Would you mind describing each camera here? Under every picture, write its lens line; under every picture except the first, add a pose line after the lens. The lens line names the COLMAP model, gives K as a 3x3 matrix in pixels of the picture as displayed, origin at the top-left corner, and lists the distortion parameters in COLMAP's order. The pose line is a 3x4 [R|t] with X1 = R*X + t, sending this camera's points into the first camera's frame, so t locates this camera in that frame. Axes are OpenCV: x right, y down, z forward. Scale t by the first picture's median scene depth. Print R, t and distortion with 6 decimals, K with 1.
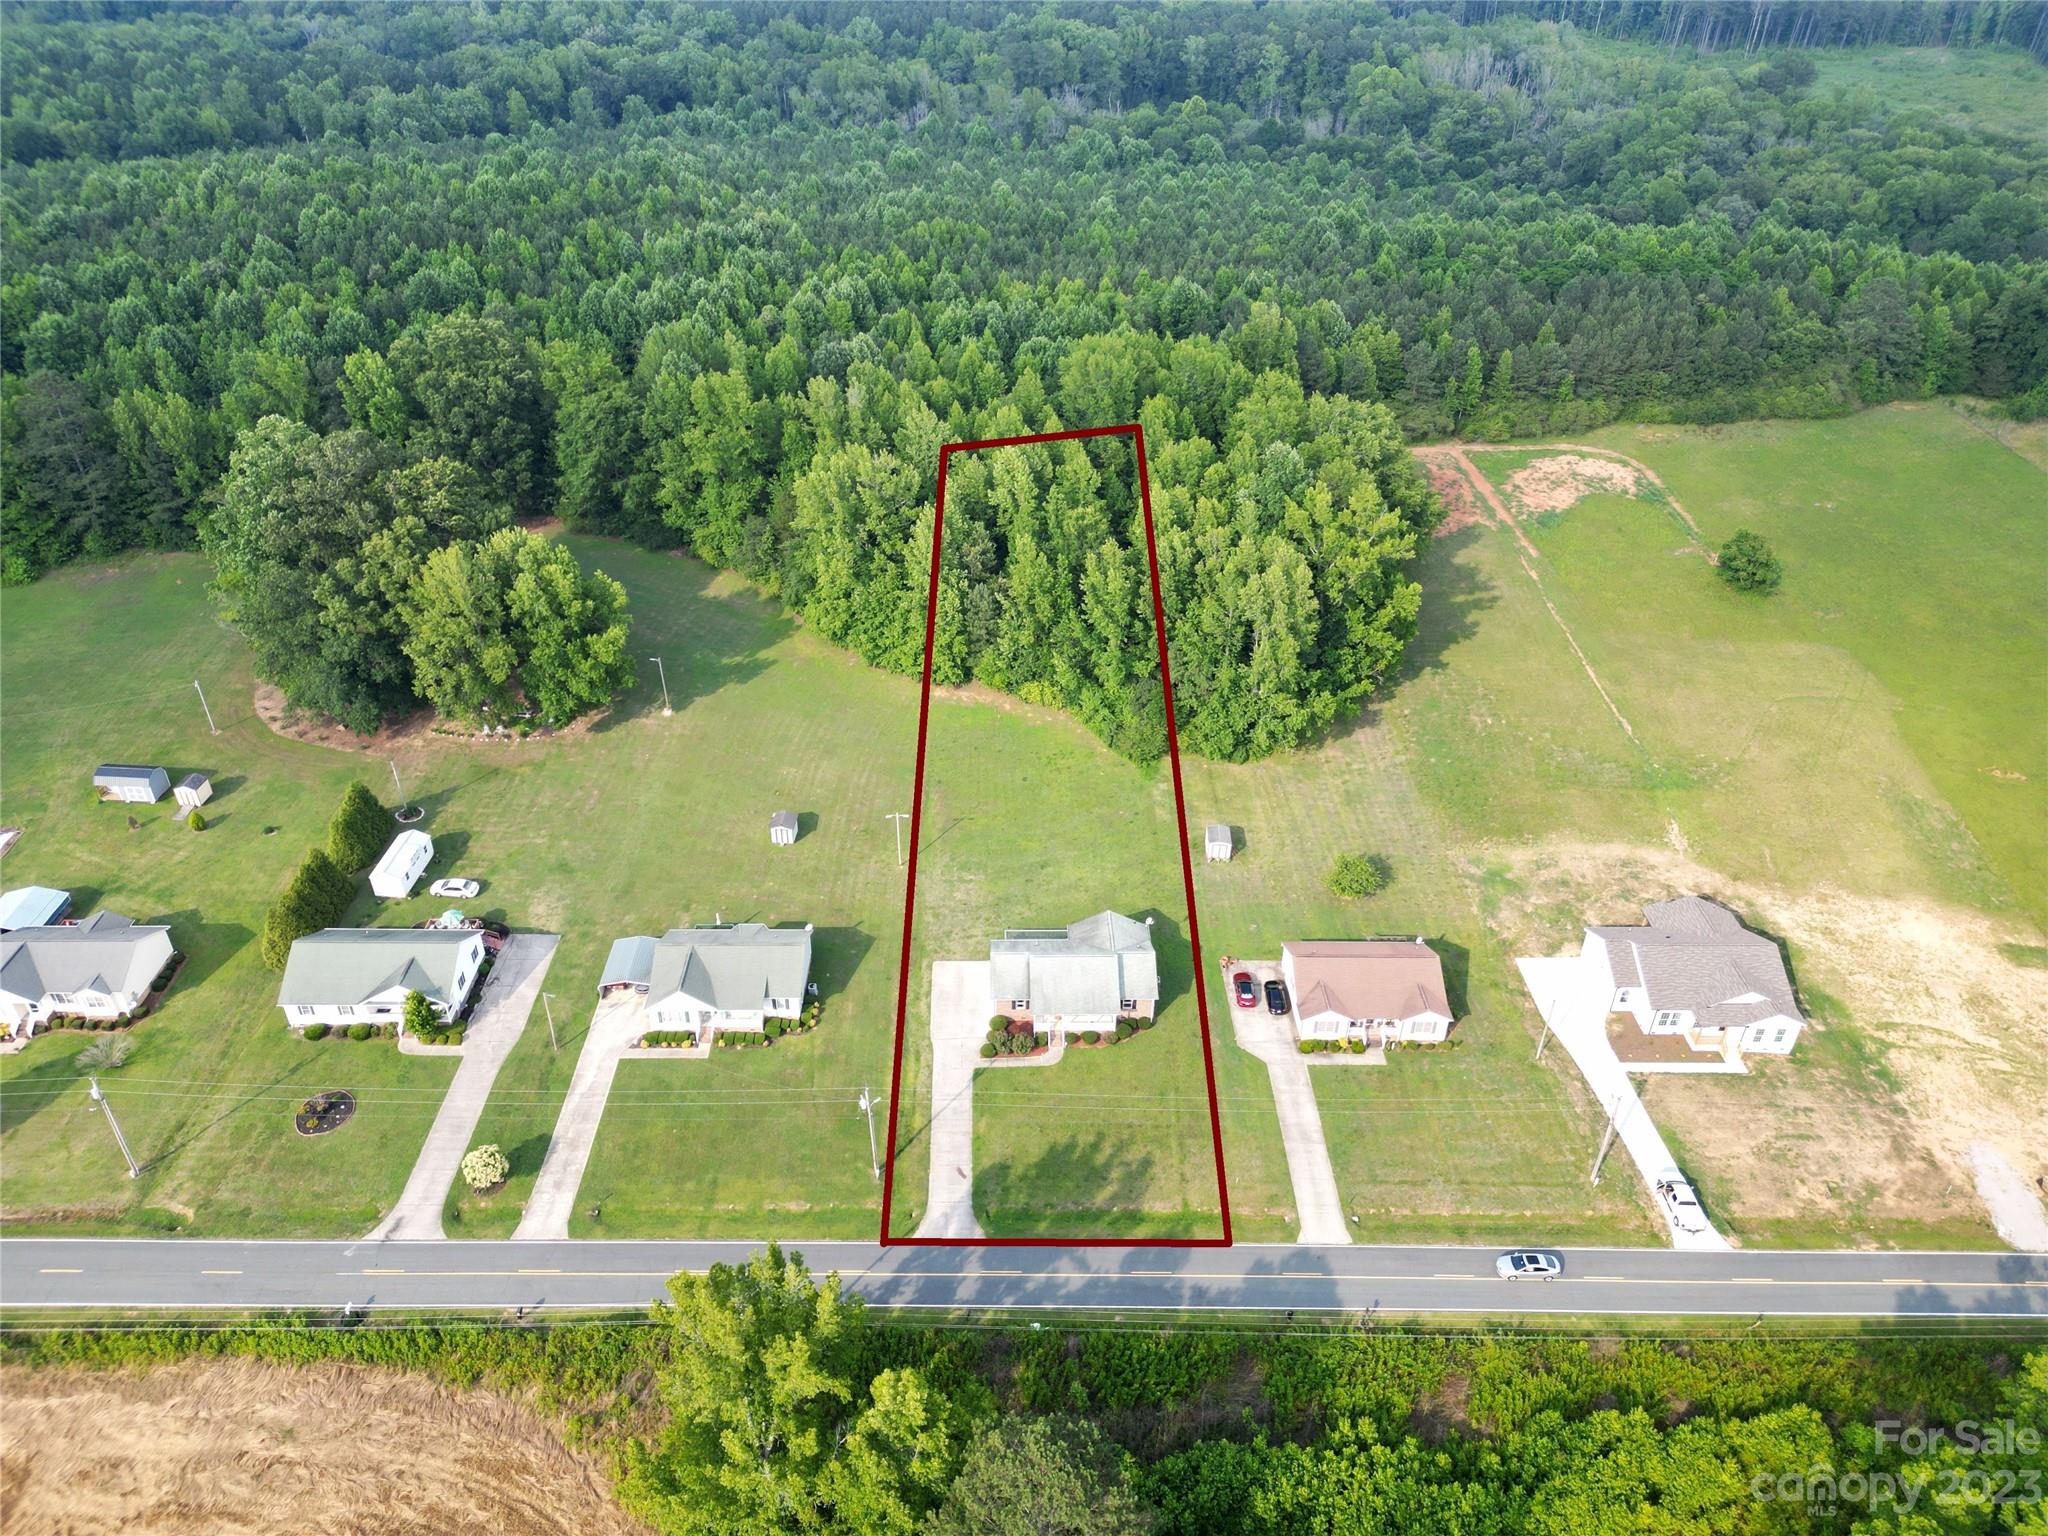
lens RADIAL K [[1449.4, 0, 1009.7], [0, 1449.4, 748.4], [0, 0, 1]] dist [0.085910, -0.102545]
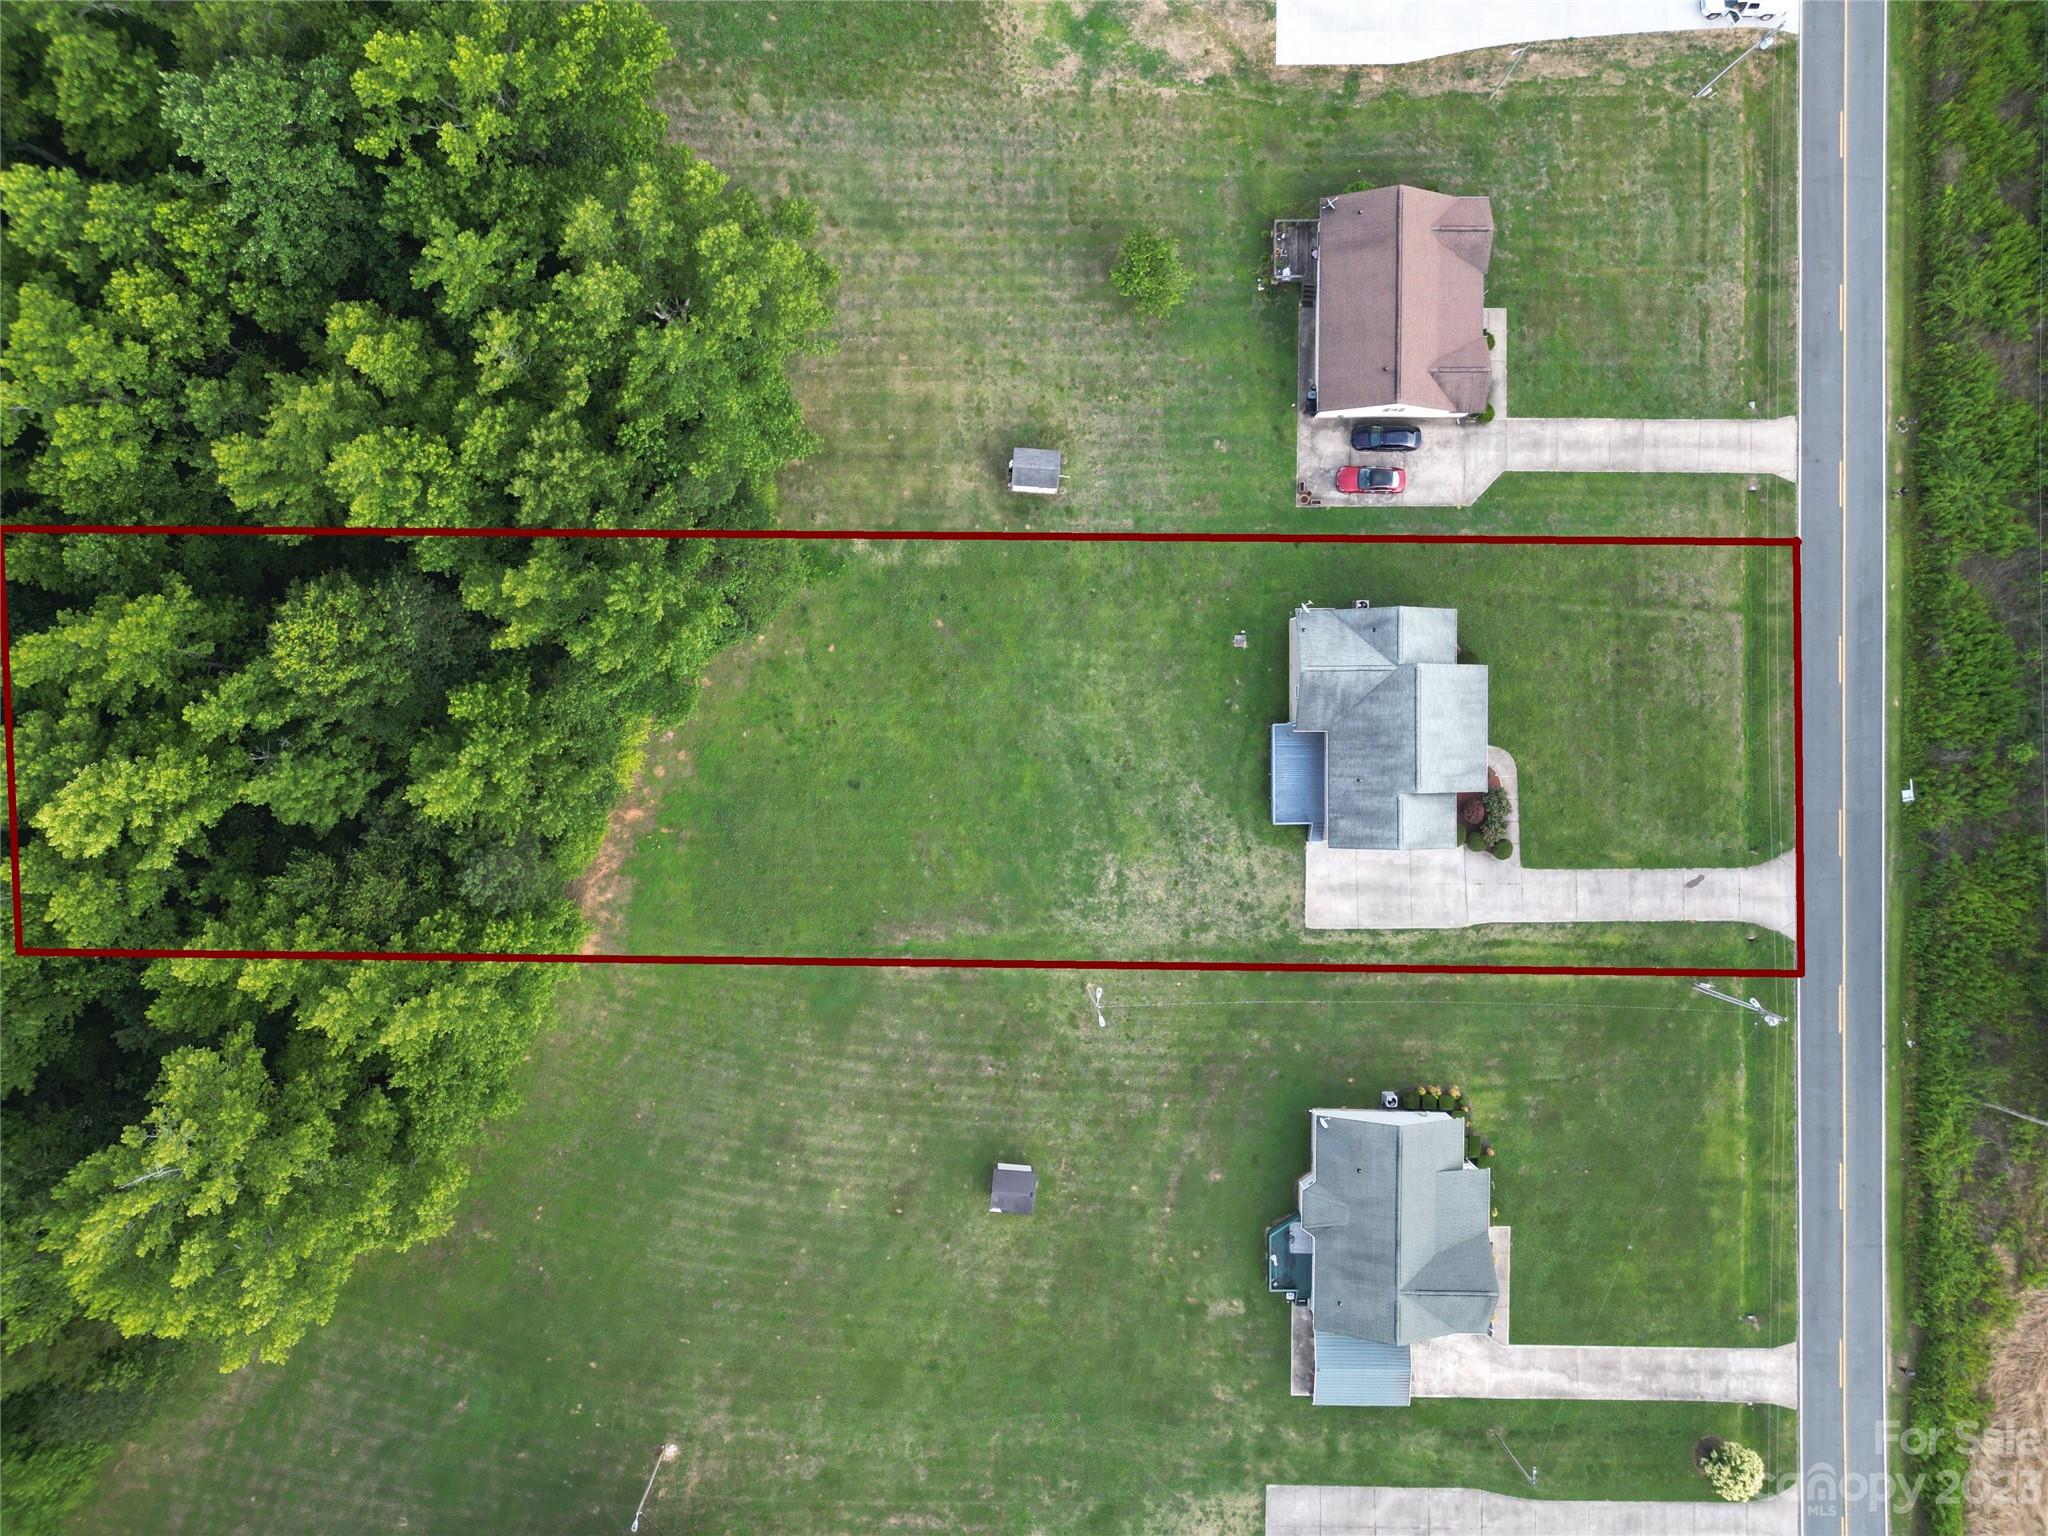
lens RADIAL K [[1449.4, 0, 1009.7], [0, 1449.4, 748.4], [0, 0, 1]] dist [0.085910, -0.102545]
pose [[0.012806, -0.999717, -0.020035, 0.048530], [0.536557, -0.010038, 0.843804, -0.557416], [-0.843767, -0.021555, 0.536277, 0.826334]]
